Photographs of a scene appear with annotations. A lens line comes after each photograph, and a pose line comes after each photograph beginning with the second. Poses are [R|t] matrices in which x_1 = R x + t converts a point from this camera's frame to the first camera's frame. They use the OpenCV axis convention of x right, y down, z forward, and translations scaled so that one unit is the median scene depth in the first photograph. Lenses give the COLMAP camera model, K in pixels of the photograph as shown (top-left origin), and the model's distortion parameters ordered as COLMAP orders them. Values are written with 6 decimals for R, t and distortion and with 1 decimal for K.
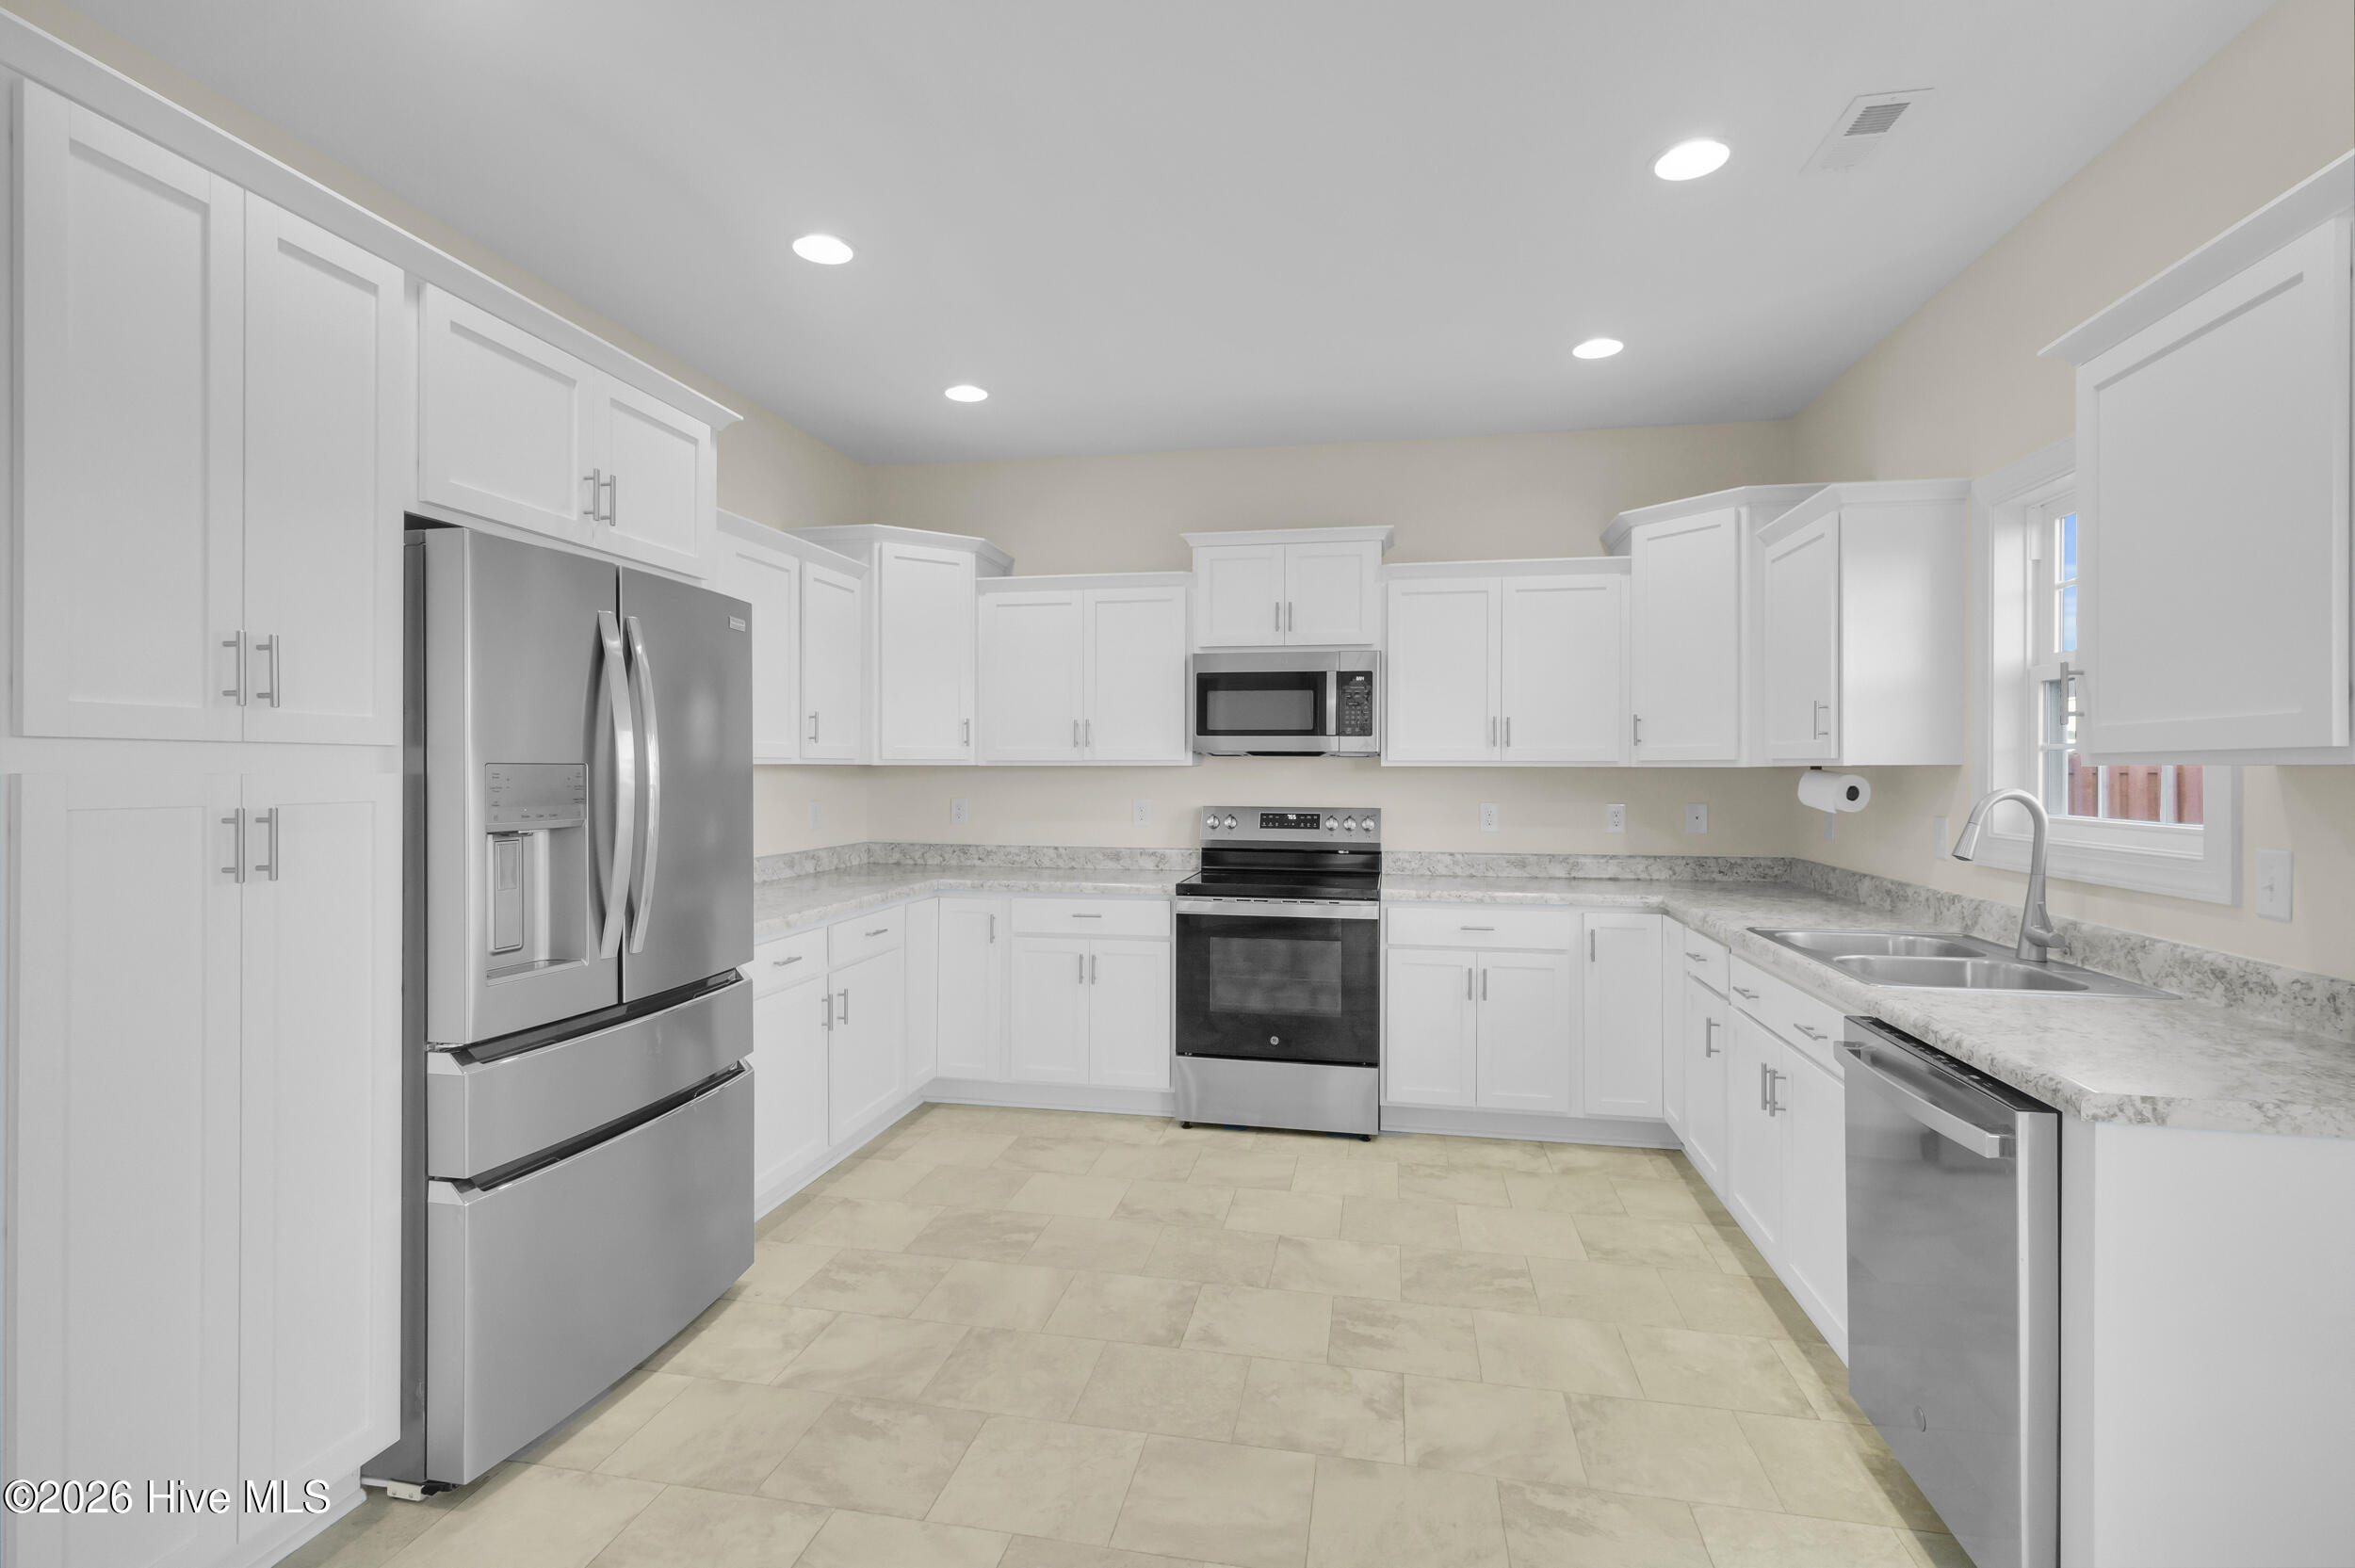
lens RADIAL K [[1105.2, 0, 1178.2], [0, 1105.2, 772.4], [0, 0, 1]] dist [0.004978, 0.000242]
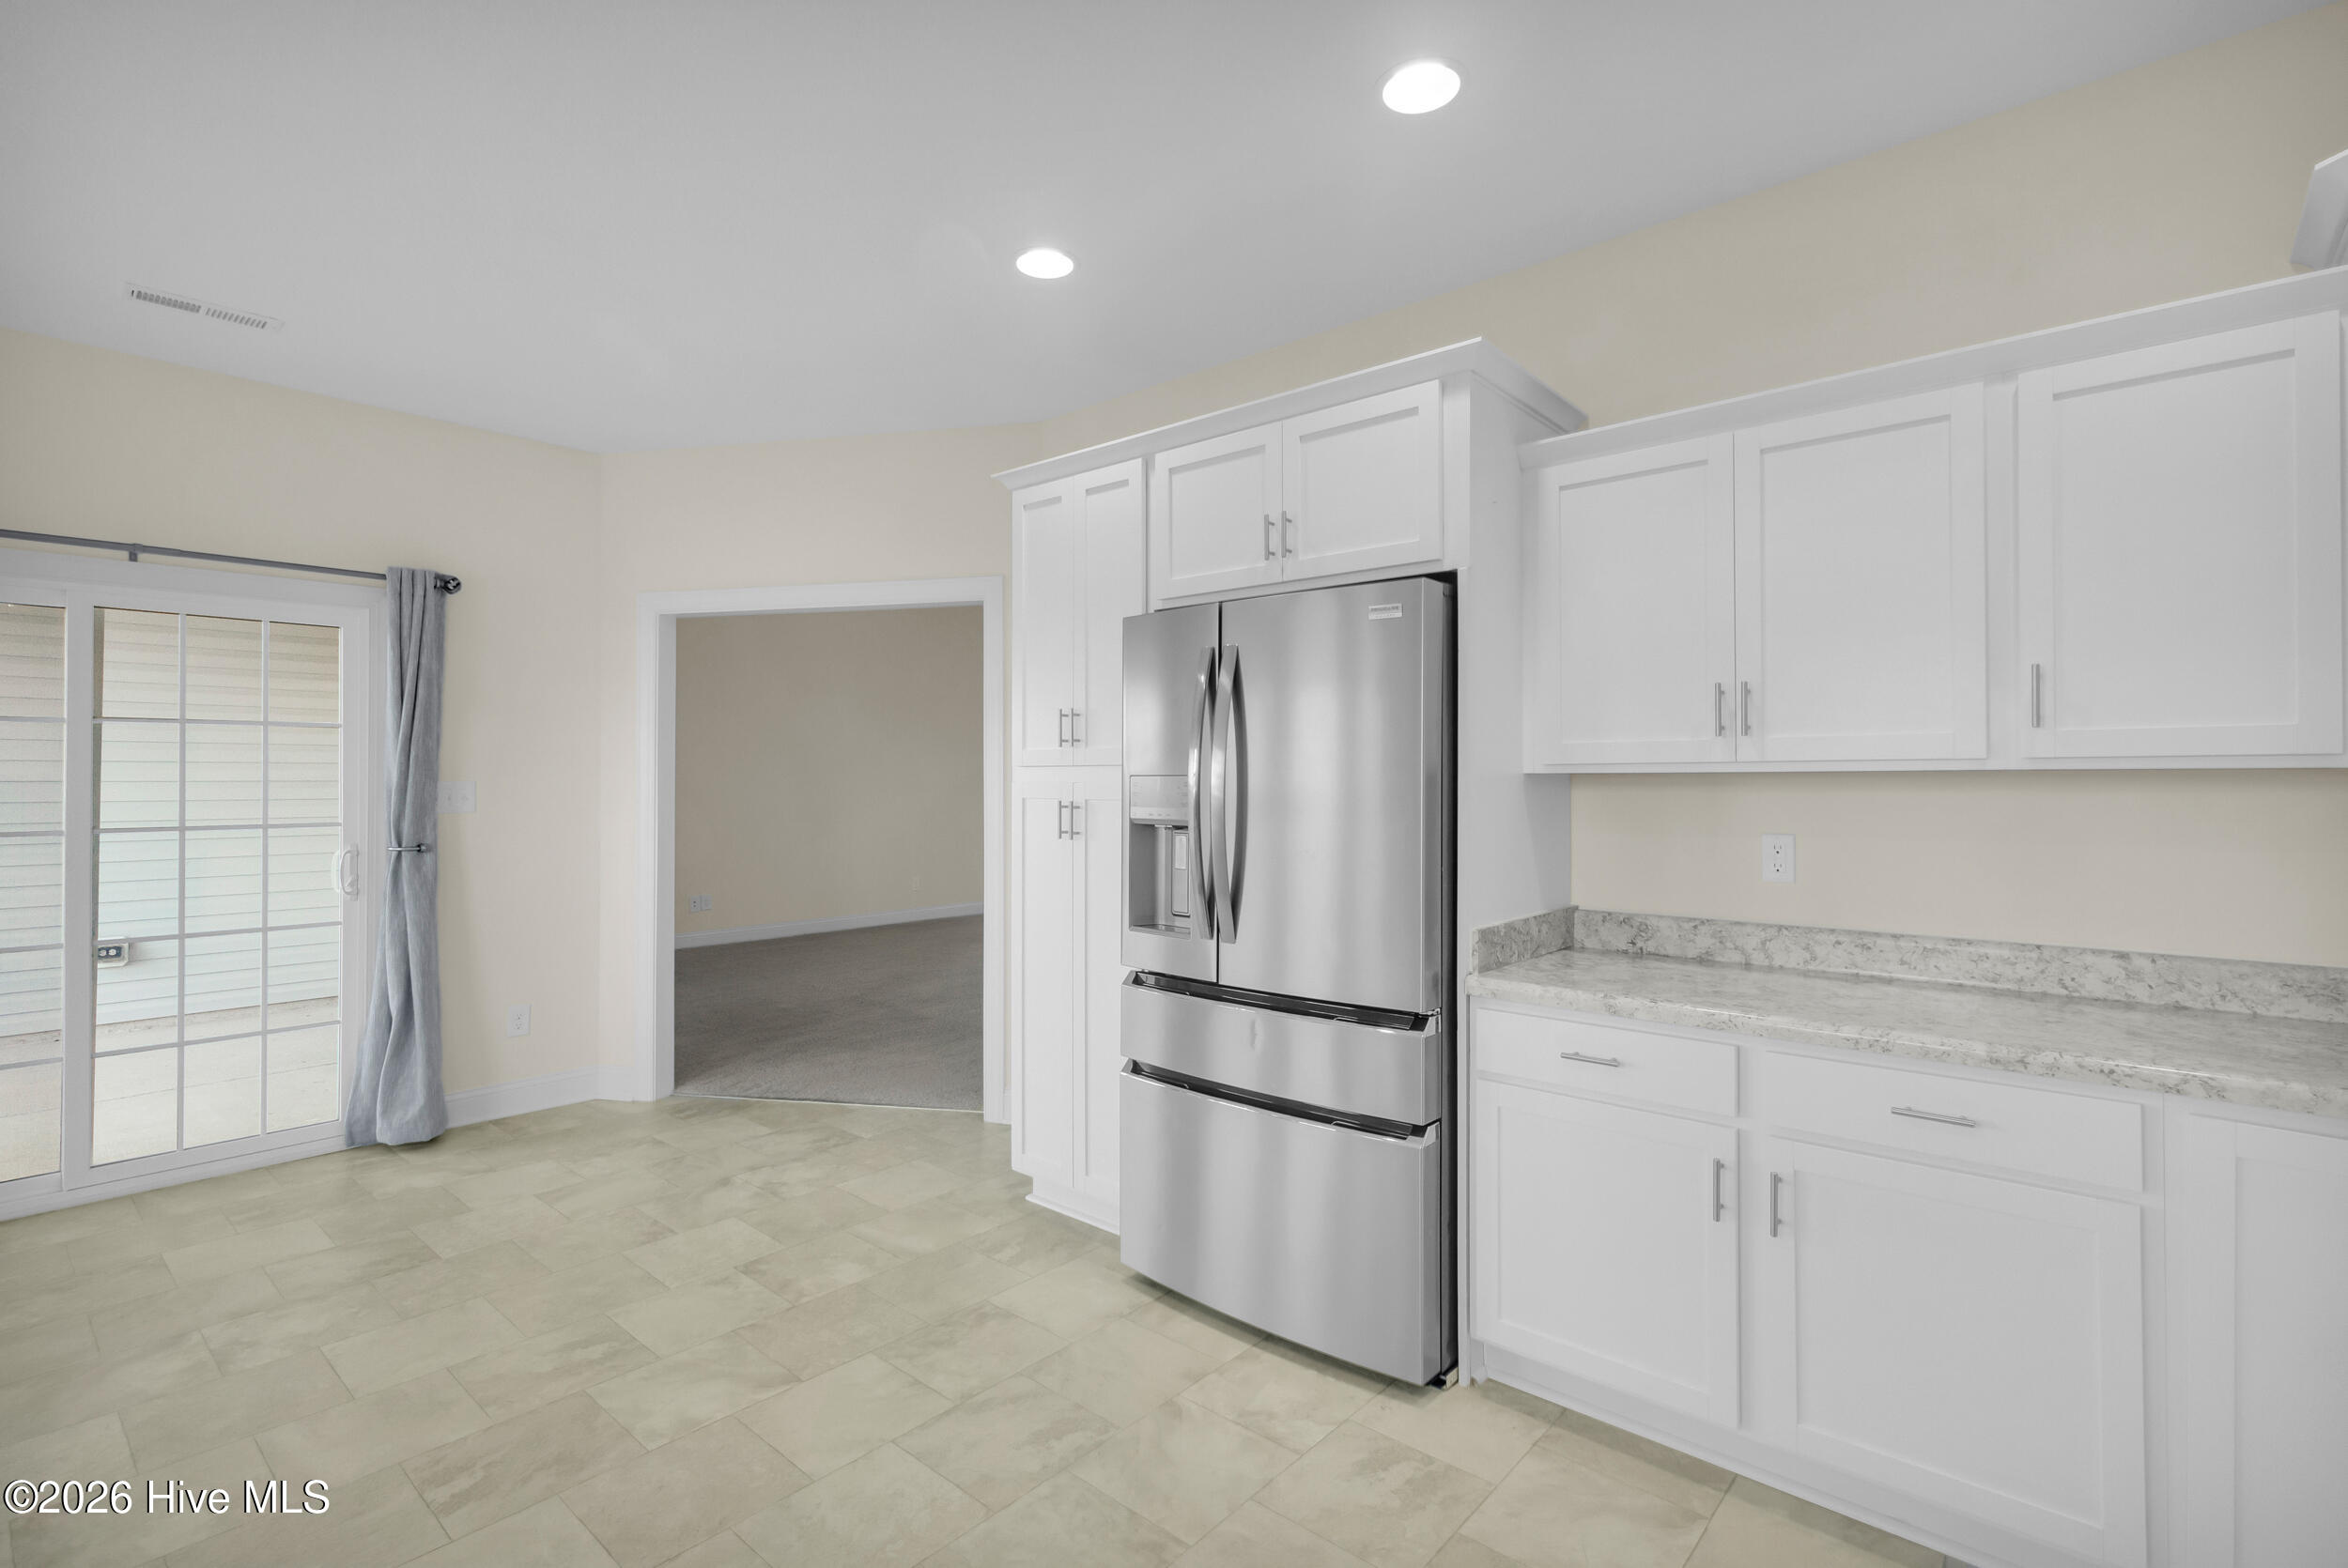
lens RADIAL K [[1115.3, 0, 1159.9], [0, 1115.3, 746.4], [0, 0, 1]] dist [0.010206, -0.000181]
pose [[-0.518739, -0.026595, -0.854519, 0.528818], [-0.004012, 0.999581, -0.028675, -0.000936], [0.854923, -0.011446, -0.518628, 1.557672]]
